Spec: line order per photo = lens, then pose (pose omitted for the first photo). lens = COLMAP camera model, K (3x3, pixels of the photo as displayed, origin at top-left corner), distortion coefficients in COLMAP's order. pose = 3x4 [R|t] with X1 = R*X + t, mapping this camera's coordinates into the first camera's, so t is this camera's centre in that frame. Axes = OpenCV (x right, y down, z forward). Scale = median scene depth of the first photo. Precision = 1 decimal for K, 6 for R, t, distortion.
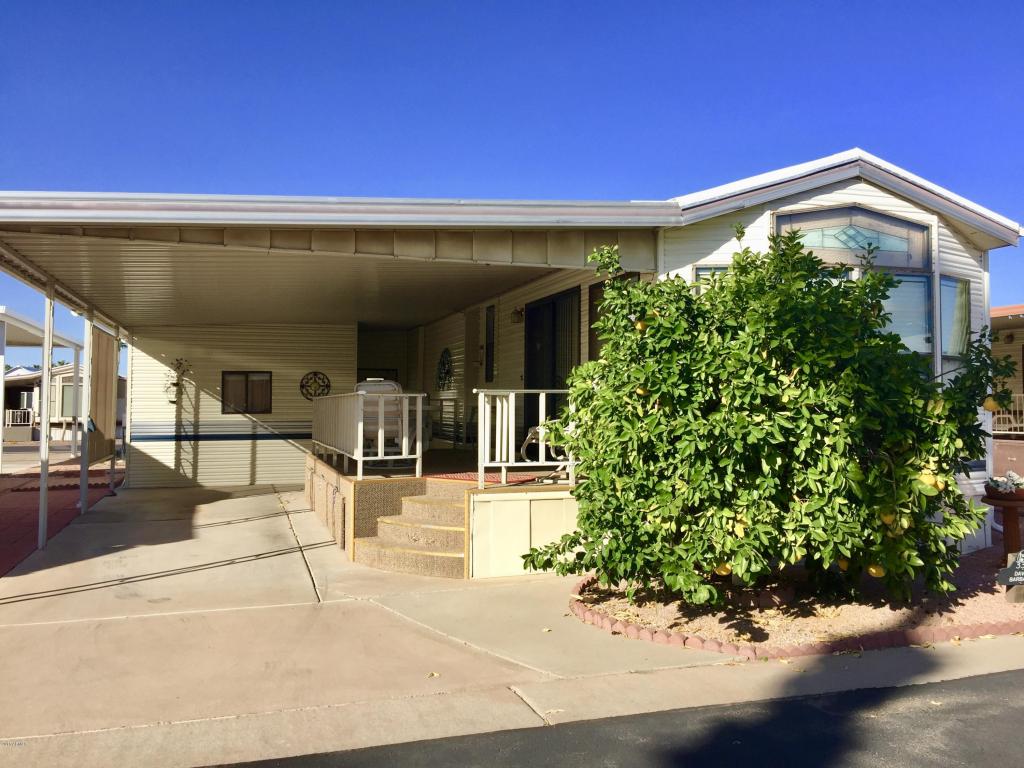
lens RADIAL K [[884.9, 0, 509.6], [0, 884.9, 366.9], [0, 0, 1]] dist [0.078752, -0.136490]
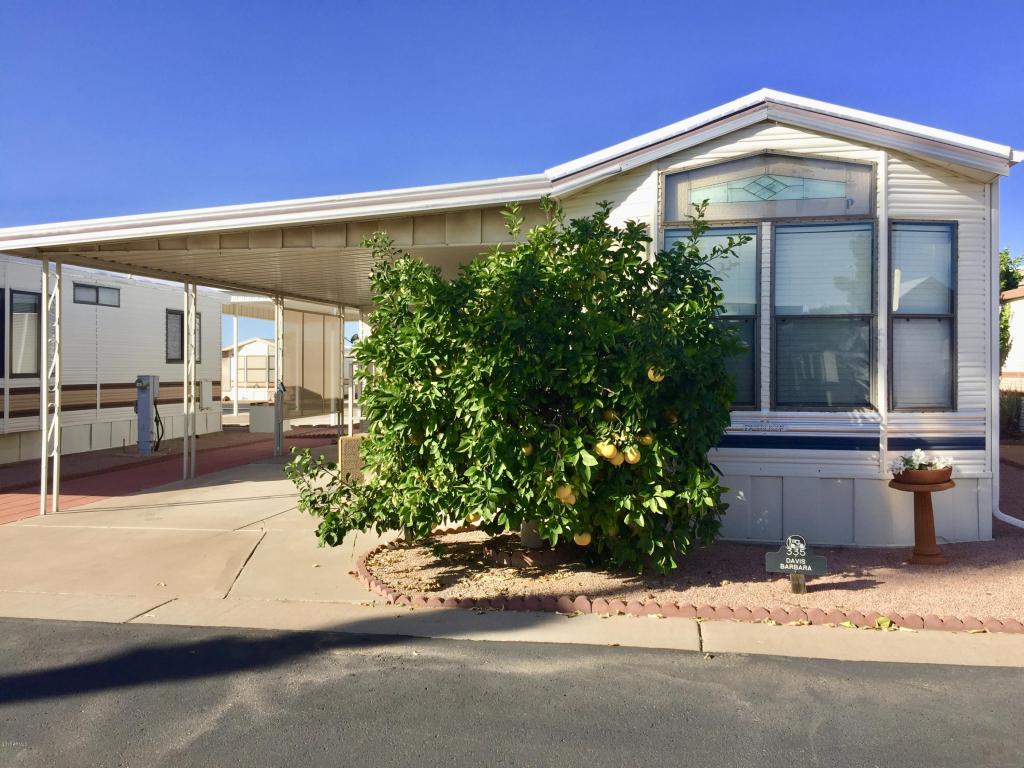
lens RADIAL K [[884.9, 0, 509.6], [0, 884.9, 366.9], [0, 0, 1]] dist [0.078752, -0.136490]
pose [[0.880520, -0.004929, -0.473984, 0.581455], [0.025813, 0.998961, 0.037564, -0.003515], [0.473306, -0.045311, 0.879732, 0.066552]]
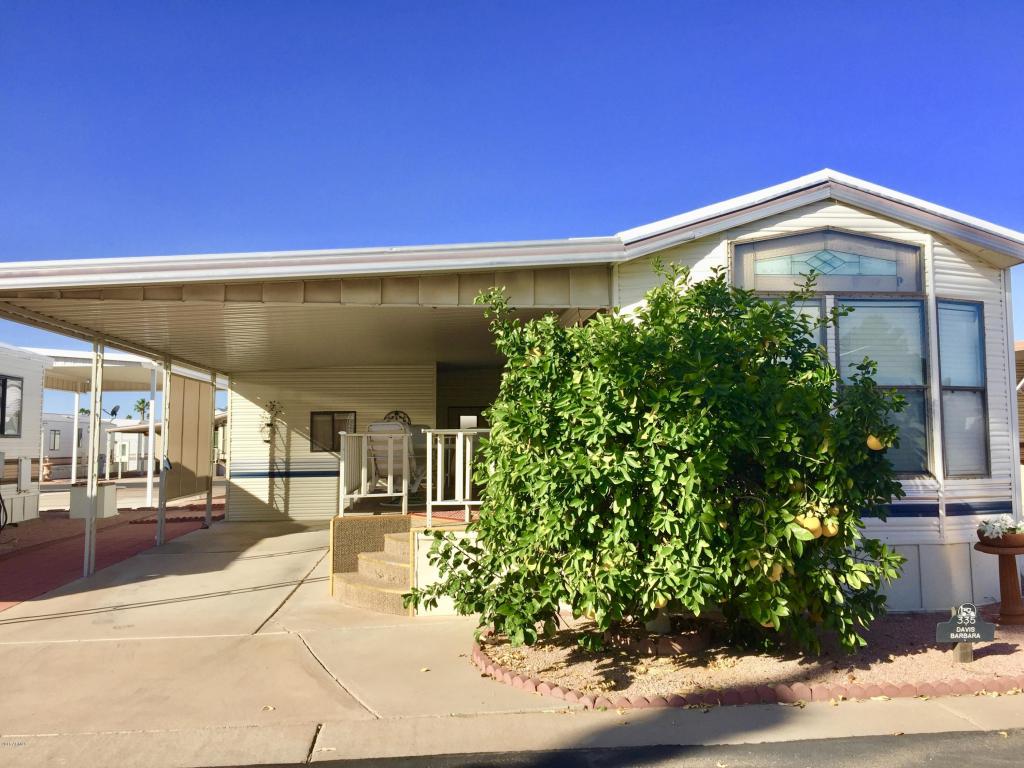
lens RADIAL K [[884.9, 0, 509.6], [0, 884.9, 366.9], [0, 0, 1]] dist [0.078752, -0.136490]
pose [[0.977391, -0.026399, -0.209786, 0.250210], [0.018347, 0.999022, -0.040237, -0.003416], [0.210643, 0.035479, 0.976919, 0.013719]]
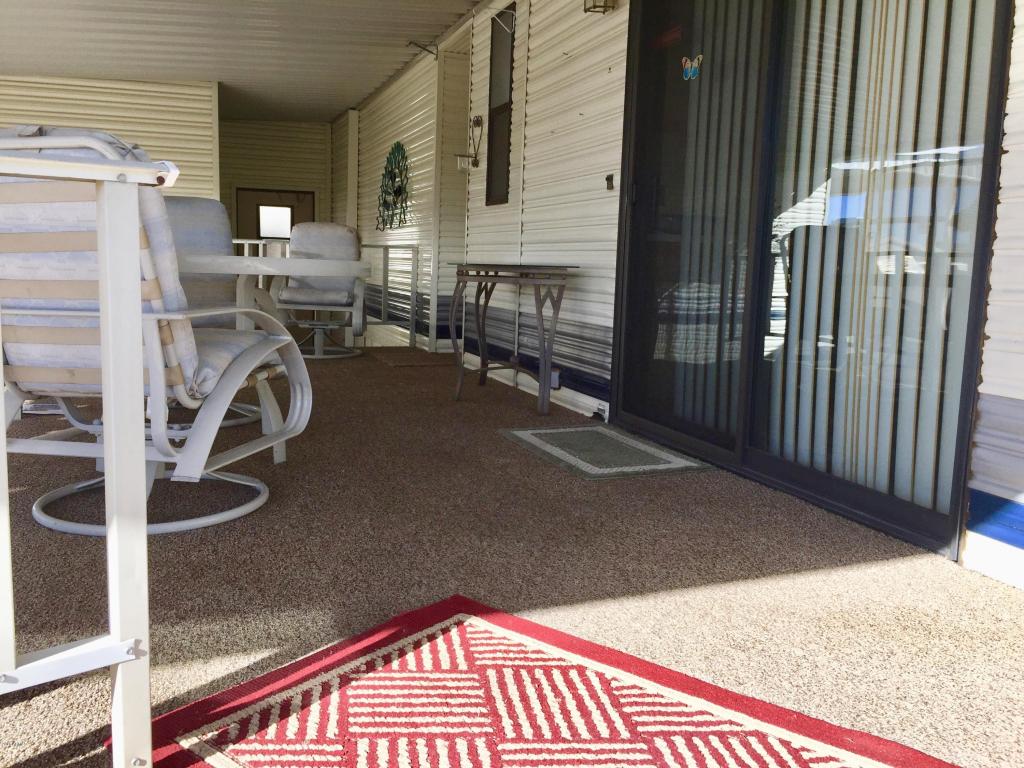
lens RADIAL K [[884.9, 0, 509.6], [0, 884.9, 366.9], [0, 0, 1]] dist [0.078752, -0.136490]
pose [[0.998790, 0.019013, 0.045348, -0.055101], [-0.026104, 0.986560, 0.161298, 0.040007], [-0.041672, -0.162287, 0.985863, 0.921946]]
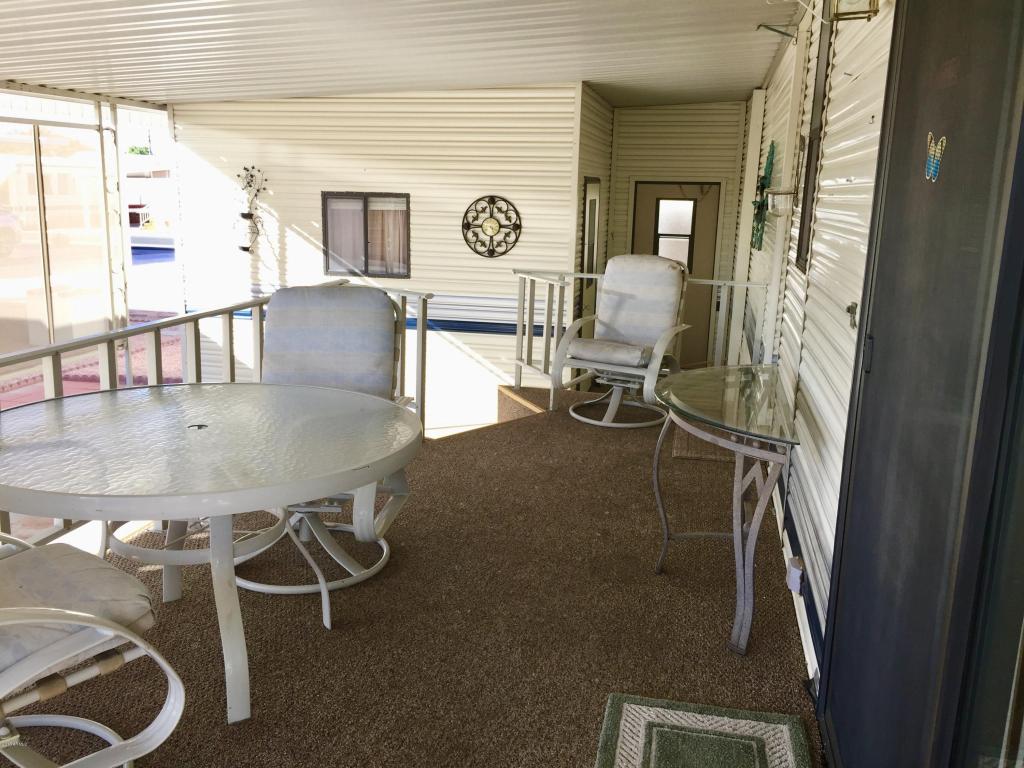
lens RADIAL K [[884.9, 0, 509.6], [0, 884.9, 366.9], [0, 0, 1]] dist [0.078752, -0.136490]
pose [[0.861896, 0.119870, -0.492714, 0.069239], [0.000285, 0.971544, 0.236861, -0.034667], [0.507086, -0.204290, 0.837335, 1.114154]]
